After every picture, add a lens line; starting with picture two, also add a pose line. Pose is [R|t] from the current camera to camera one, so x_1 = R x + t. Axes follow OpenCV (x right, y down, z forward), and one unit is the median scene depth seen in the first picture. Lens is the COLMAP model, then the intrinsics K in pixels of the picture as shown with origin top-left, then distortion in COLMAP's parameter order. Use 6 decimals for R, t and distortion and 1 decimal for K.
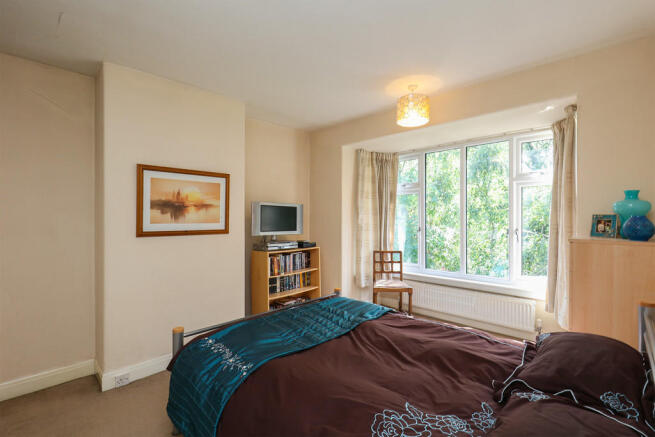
lens RADIAL K [[301.7, 0, 327.5], [0, 301.7, 218.5], [0, 0, 1]] dist [-0.000792, -0.000174]
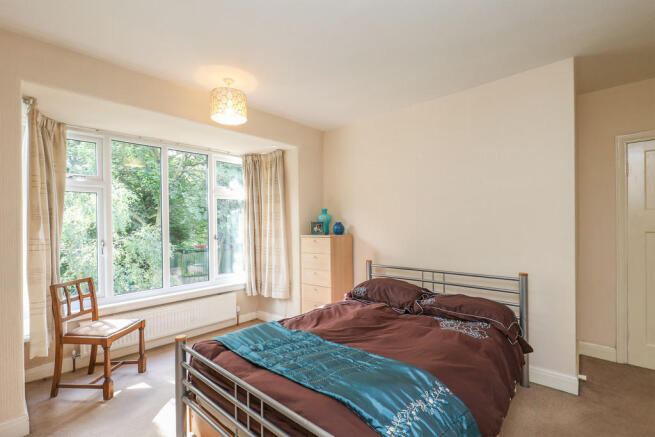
lens RADIAL K [[301.7, 0, 326.0], [0, 301.7, 222.7], [0, 0, 1]] dist [0.002968, 0.000304]
pose [[-0.020213, 0.002248, 0.999793, -0.722990], [0.017930, 0.999837, -0.001885, -0.002489], [-0.999635, 0.017889, -0.020250, 0.834861]]
